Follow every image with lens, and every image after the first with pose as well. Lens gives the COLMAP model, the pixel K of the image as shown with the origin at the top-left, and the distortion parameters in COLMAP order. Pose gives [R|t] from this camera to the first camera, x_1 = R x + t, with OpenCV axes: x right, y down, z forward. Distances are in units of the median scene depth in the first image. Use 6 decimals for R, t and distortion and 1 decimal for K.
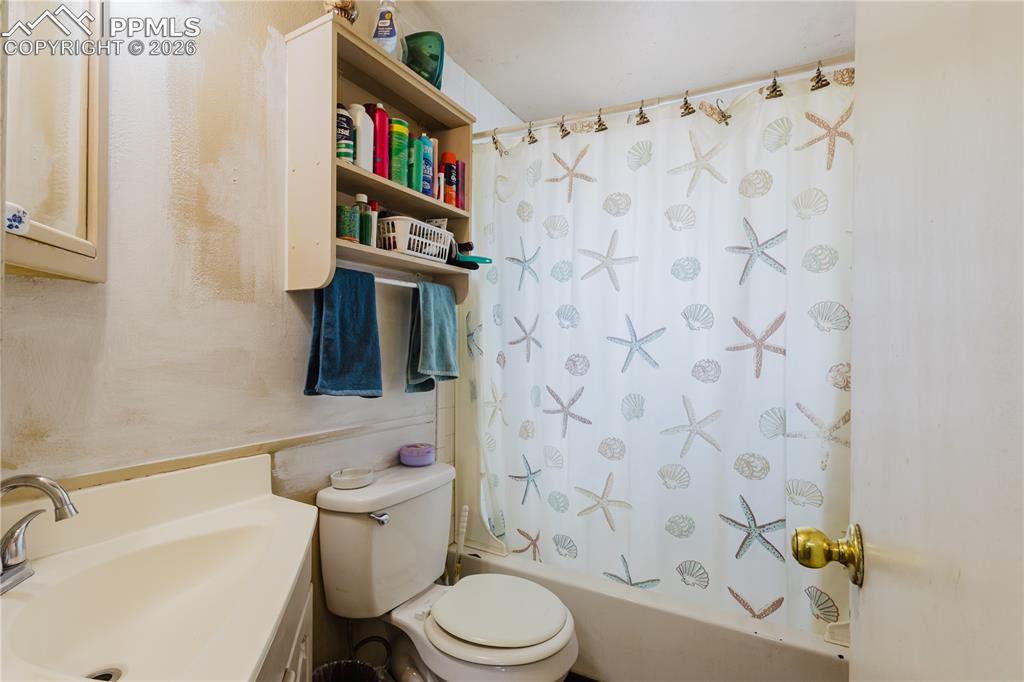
lens RADIAL K [[468.8, 0, 513.1], [0, 468.8, 341.4], [0, 0, 1]] dist [-0.000329, 0.000532]
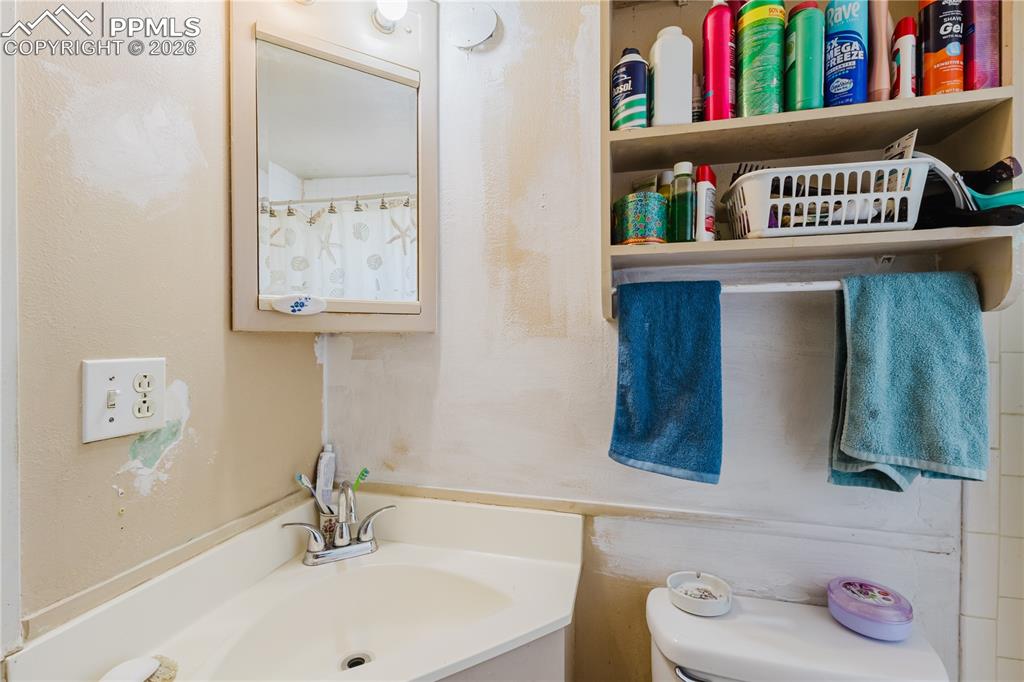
lens RADIAL K [[468.8, 0, 513.1], [0, 468.8, 341.4], [0, 0, 1]] dist [-0.000329, 0.000532]
pose [[0.268582, 0.003542, -0.963250, 0.224213], [0.007118, 0.999959, 0.005661, -0.069885], [0.963231, -0.008377, 0.268546, 0.569078]]
